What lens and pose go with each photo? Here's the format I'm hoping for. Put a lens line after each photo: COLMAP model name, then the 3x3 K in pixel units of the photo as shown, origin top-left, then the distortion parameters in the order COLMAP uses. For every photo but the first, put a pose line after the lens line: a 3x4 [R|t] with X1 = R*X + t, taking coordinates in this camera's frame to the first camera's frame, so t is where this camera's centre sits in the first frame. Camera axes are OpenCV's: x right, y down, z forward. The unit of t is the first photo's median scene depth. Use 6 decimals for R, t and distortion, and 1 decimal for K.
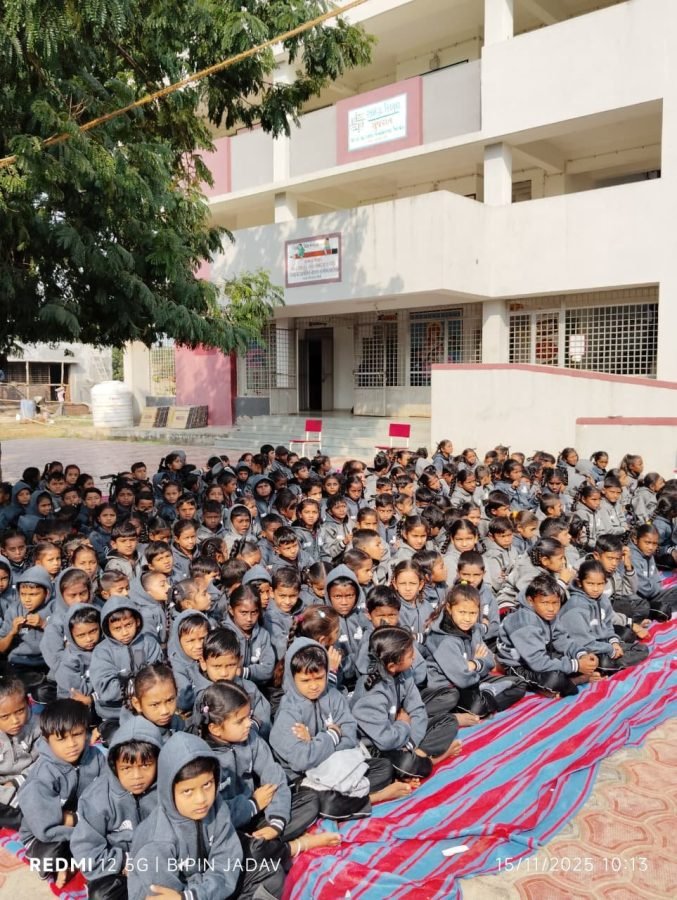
lens RADIAL K [[773.3, 0, 338.5], [0, 773.3, 450.0], [0, 0, 1]] dist [0.062027, -0.113573]
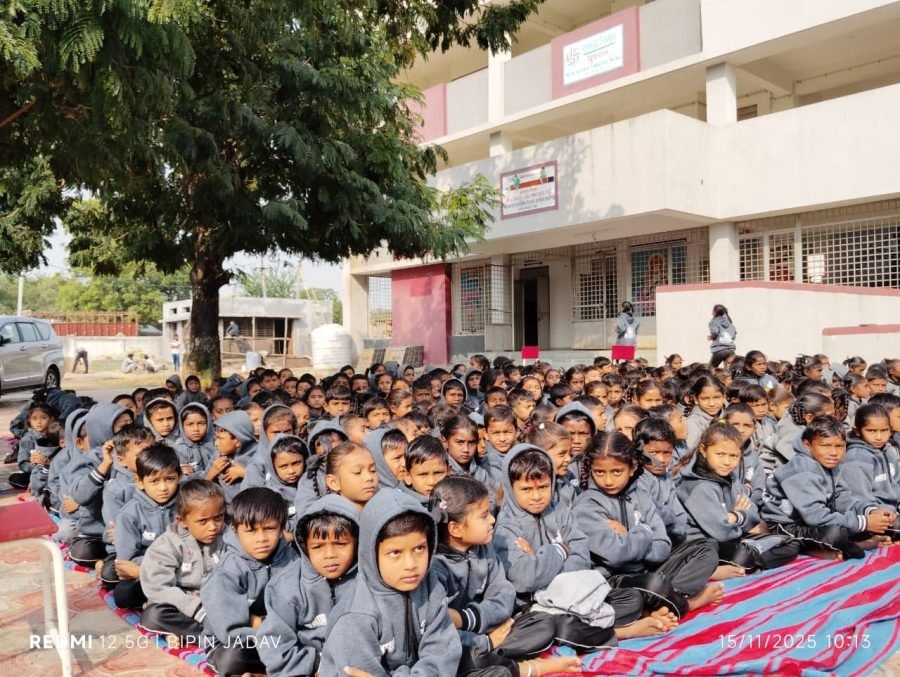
lens RADIAL K [[774.1, 0, 445.3], [0, 774.1, 346.9], [0, 0, 1]] dist [0.061296, -0.117572]
pose [[0.990329, -0.010877, -0.138312, -0.003721], [-0.001012, 0.996329, -0.085603, 0.041750], [0.138736, 0.084915, 0.986682, 0.028086]]
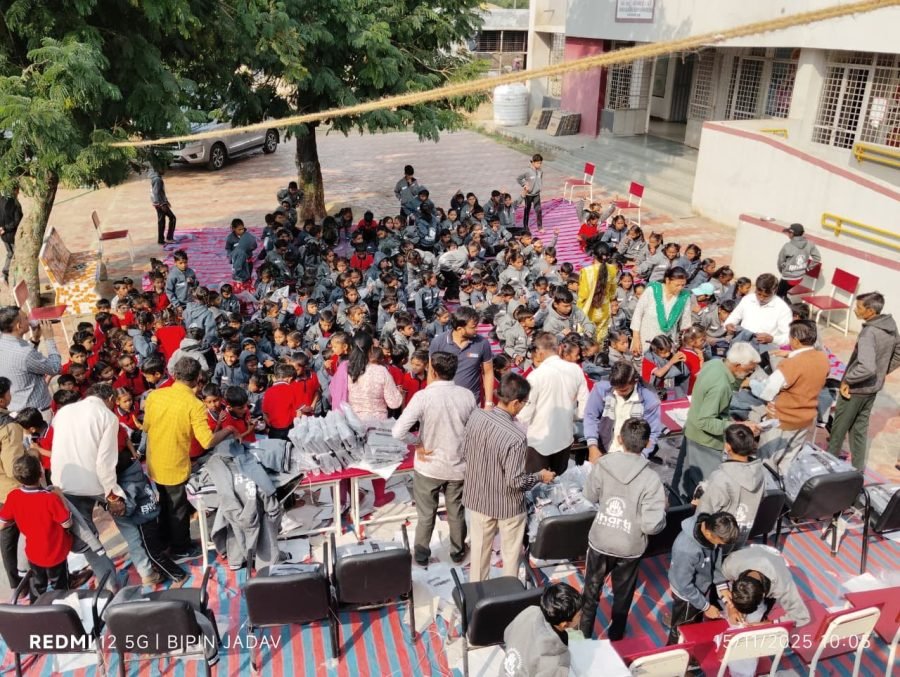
lens RADIAL K [[773.3, 0, 442.9], [0, 773.3, 342.2], [0, 0, 1]] dist [0.062027, -0.113573]
pose [[0.854895, 0.217832, -0.470854, 0.356019], [-0.060044, 0.943026, 0.327257, -0.143578], [0.515314, -0.251498, 0.819268, -0.104931]]
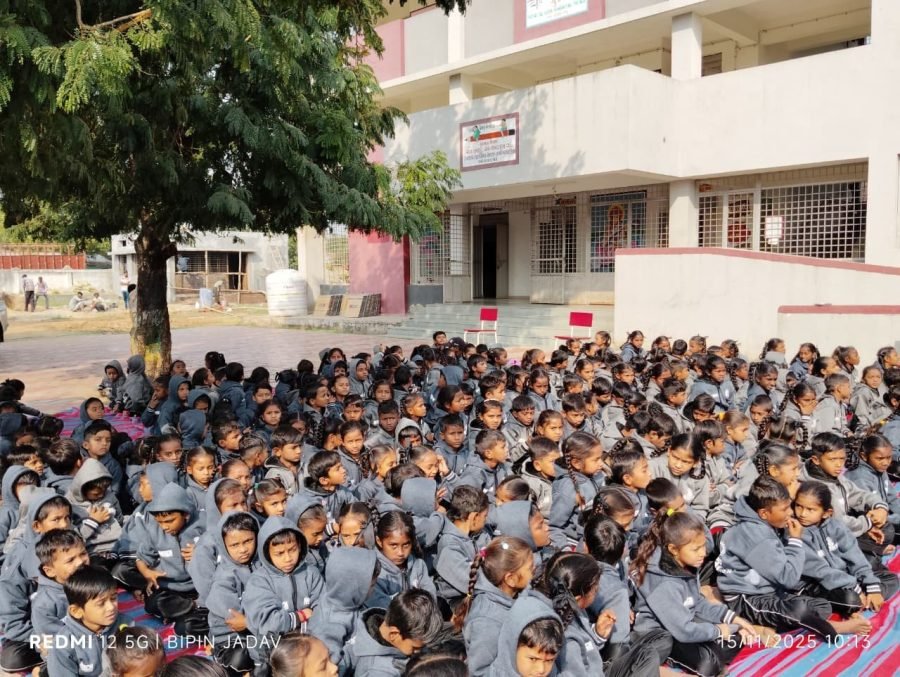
lens RADIAL K [[773.3, 0, 442.9], [0, 773.3, 342.2], [0, 0, 1]] dist [0.062027, -0.113573]
pose [[0.996126, 0.002162, -0.087908, -0.004799], [-0.001590, 0.999977, 0.006566, -0.002968], [0.087920, -0.006401, 0.996107, 0.036264]]
